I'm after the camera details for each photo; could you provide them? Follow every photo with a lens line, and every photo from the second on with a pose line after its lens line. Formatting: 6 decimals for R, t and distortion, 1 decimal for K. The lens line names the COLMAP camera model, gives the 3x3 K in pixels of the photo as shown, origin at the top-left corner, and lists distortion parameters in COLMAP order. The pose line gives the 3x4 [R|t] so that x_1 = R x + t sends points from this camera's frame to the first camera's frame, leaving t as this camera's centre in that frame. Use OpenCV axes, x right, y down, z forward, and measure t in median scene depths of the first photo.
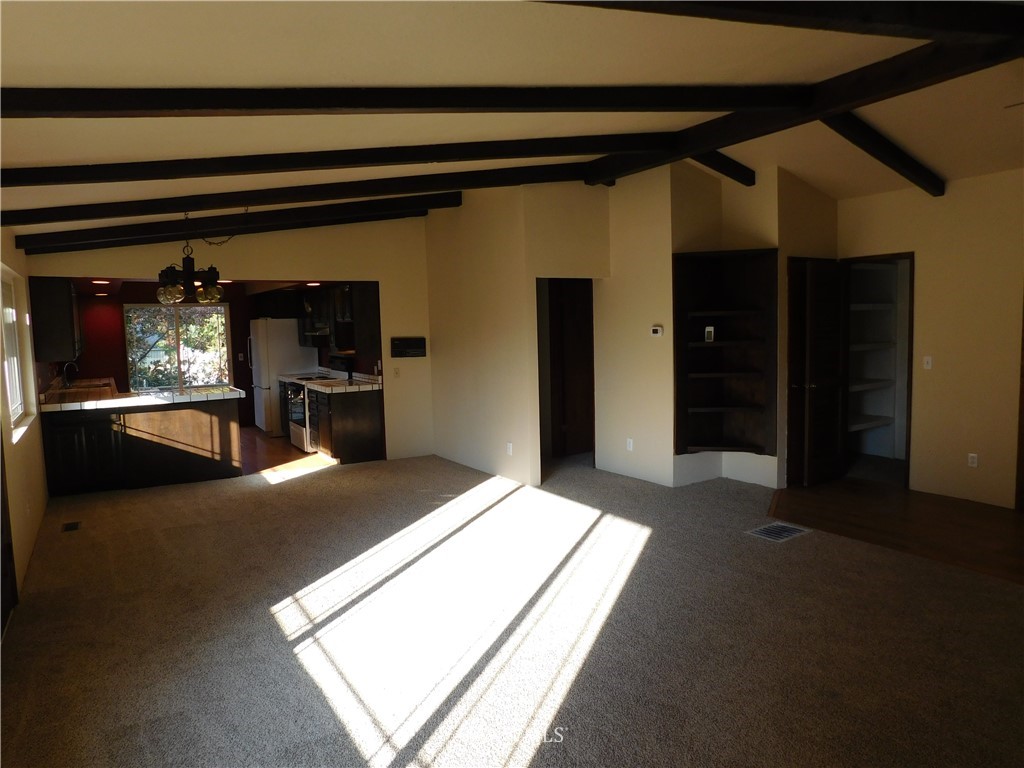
lens RADIAL K [[673.6, 0, 512.0], [0, 673.6, 384.0], [0, 0, 1]] dist [-0.065140, 0.045237]
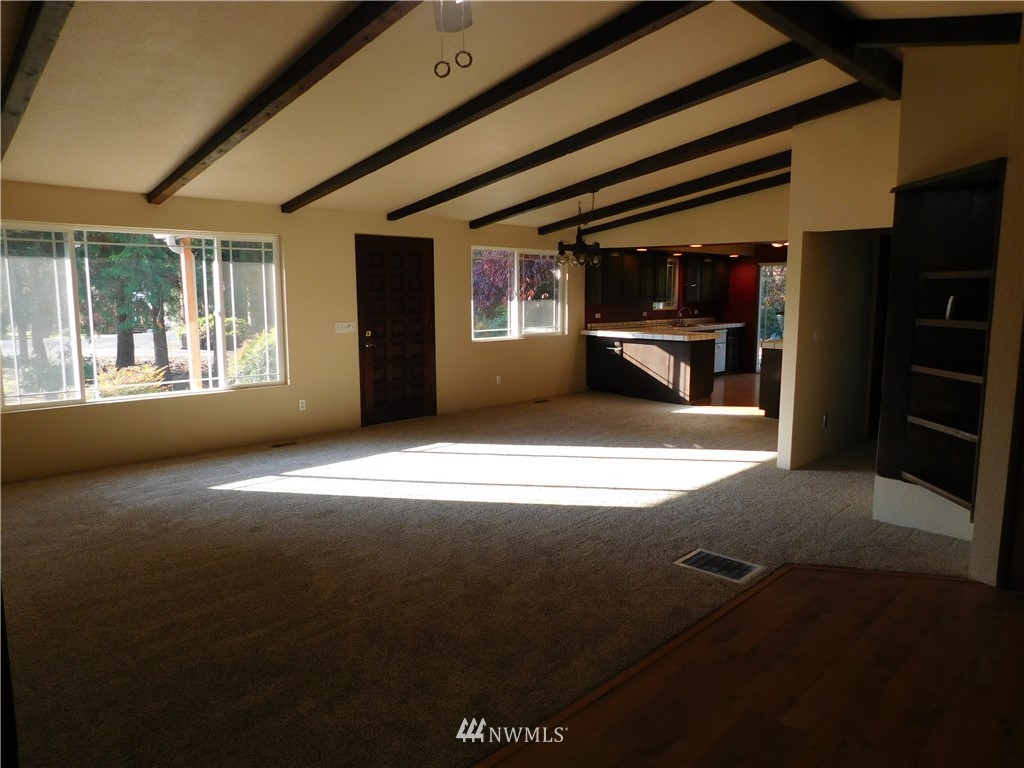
lens RADIAL K [[673.6, 0, 512.0], [0, 673.6, 384.0], [0, 0, 1]] dist [-0.065140, 0.045237]
pose [[0.235390, 0.158752, -0.958848, 0.768544], [-0.092429, 0.985755, 0.140516, -0.049783], [0.967496, 0.055549, 0.246710, 0.420206]]
